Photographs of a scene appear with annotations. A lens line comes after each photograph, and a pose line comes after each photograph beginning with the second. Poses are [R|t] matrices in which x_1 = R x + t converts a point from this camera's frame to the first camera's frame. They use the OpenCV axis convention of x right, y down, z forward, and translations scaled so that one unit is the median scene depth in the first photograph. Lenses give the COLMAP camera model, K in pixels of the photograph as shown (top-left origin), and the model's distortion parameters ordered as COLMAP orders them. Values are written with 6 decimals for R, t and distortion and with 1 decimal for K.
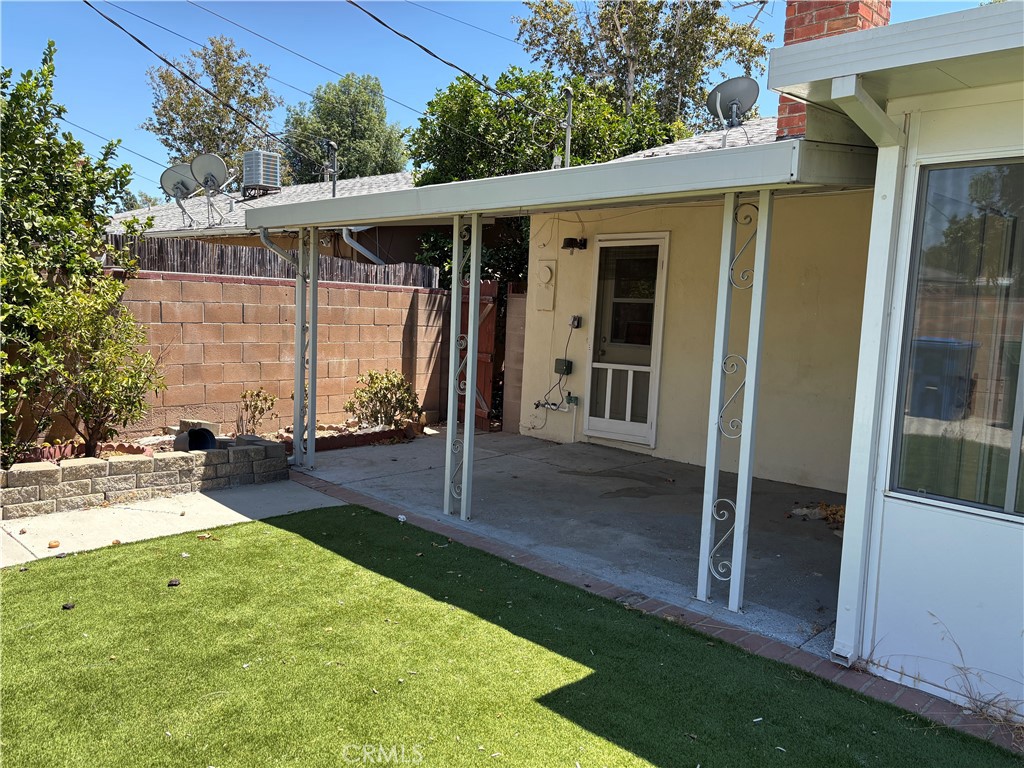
lens RADIAL K [[774.5, 0, 512.0], [0, 774.5, 384.0], [0, 0, 1]] dist [0.047070, -0.034781]
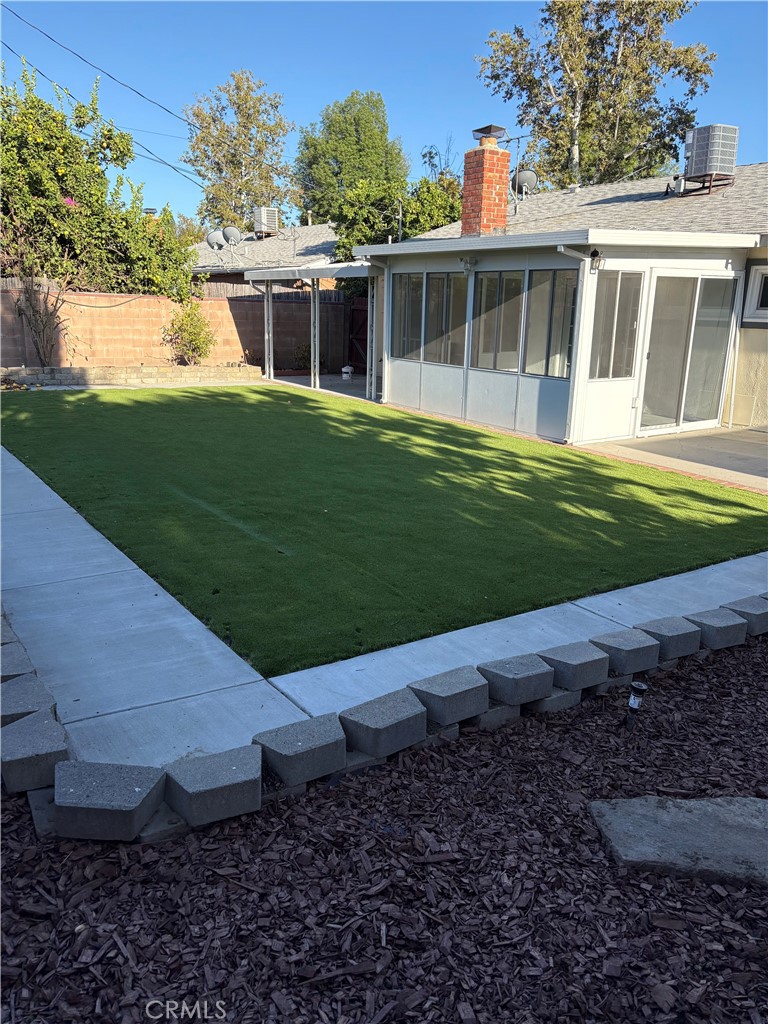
lens RADIAL K [[771.2, 0, 388.5], [0, 771.2, 522.0], [0, 0, 1]] dist [0.065787, -0.068889]
pose [[0.983277, 0.029716, -0.179674, 0.061231], [-0.000247, 0.986814, 0.161857, 0.018918], [0.182115, -0.159106, 0.970319, -0.165200]]
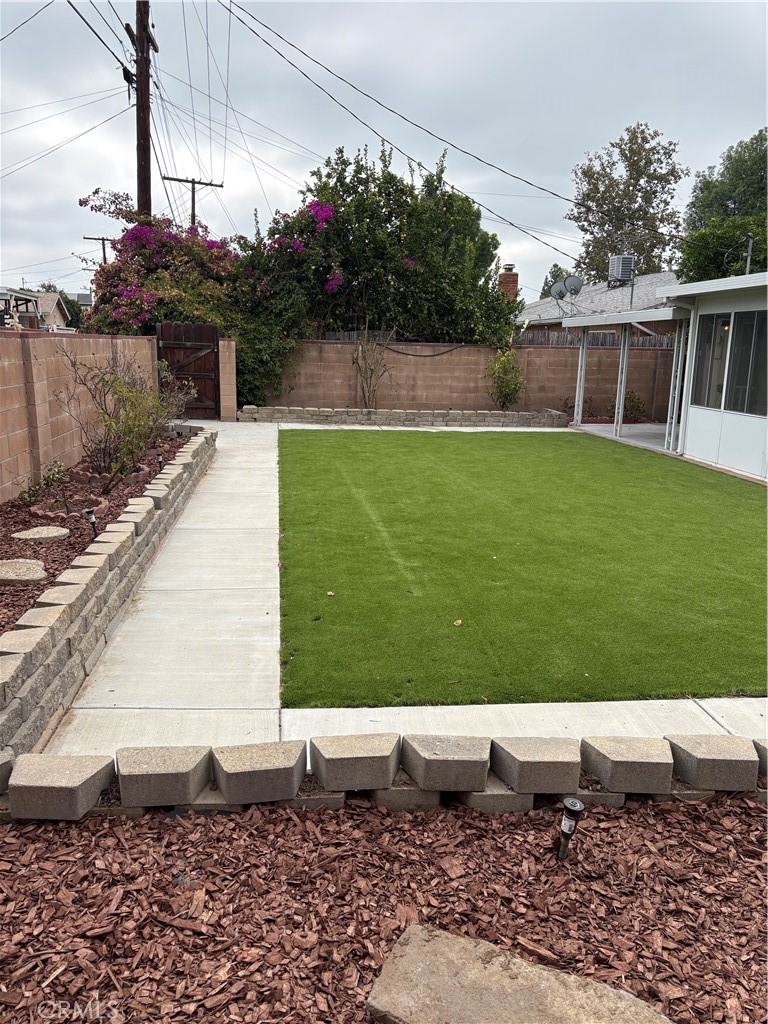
lens RADIAL K [[769.8, 0, 382.1], [0, 769.8, 523.0], [0, 0, 1]] dist [0.058000, -0.055831]
pose [[0.784200, 0.106607, -0.611282, 0.090588], [-0.046672, 0.992474, 0.113213, 0.019566], [0.618750, -0.060252, 0.783274, -0.146272]]
